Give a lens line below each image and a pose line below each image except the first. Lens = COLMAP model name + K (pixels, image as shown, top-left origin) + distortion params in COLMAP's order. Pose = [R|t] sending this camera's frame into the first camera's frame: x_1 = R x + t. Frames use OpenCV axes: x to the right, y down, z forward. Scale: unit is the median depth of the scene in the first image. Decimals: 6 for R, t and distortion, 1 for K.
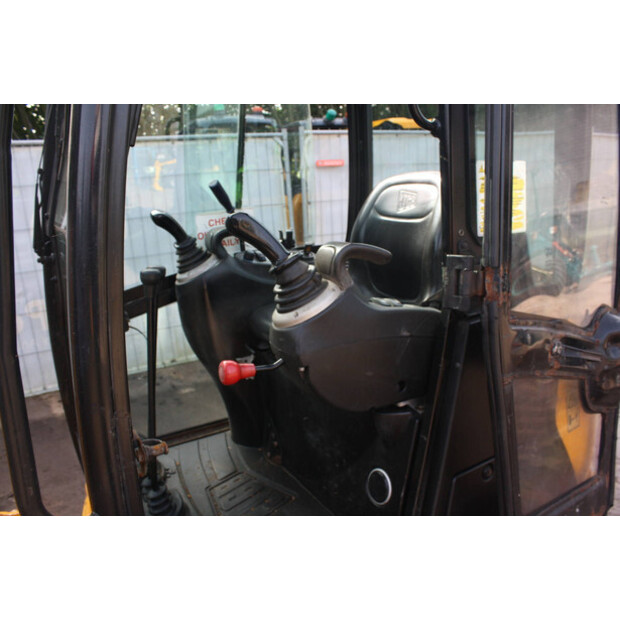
lens RADIAL K [[521.6, 0, 309.7], [0, 521.6, 318.9], [0, 0, 1]] dist [-0.176851, 0.158712]
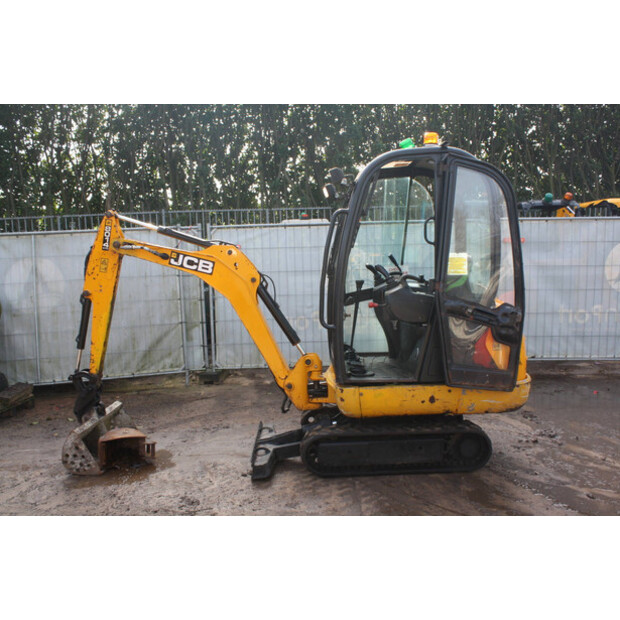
lens RADIAL K [[583.5, 0, 309.4], [0, 583.5, 319.3], [0, 0, 1]] dist [-0.156875, 0.160011]
pose [[0.869750, 0.090697, -0.485086, 0.867979], [-0.149012, 0.985350, -0.082944, 0.337155], [0.470457, 0.144424, 0.870524, -1.594053]]
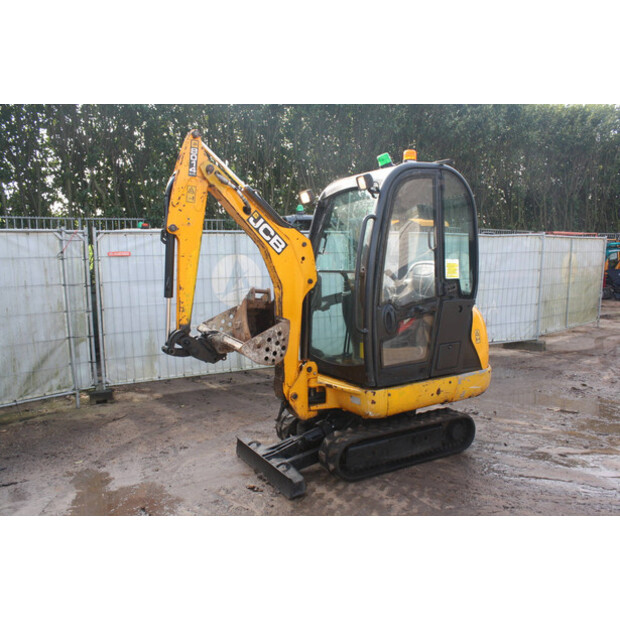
lens RADIAL K [[521.6, 0, 309.7], [0, 521.6, 318.9], [0, 0, 1]] dist [-0.176851, 0.158712]
pose [[0.998703, 0.046171, -0.021470, -0.330165], [-0.048769, 0.988573, -0.142635, 0.419599], [0.014639, 0.143497, 0.989542, -1.595982]]
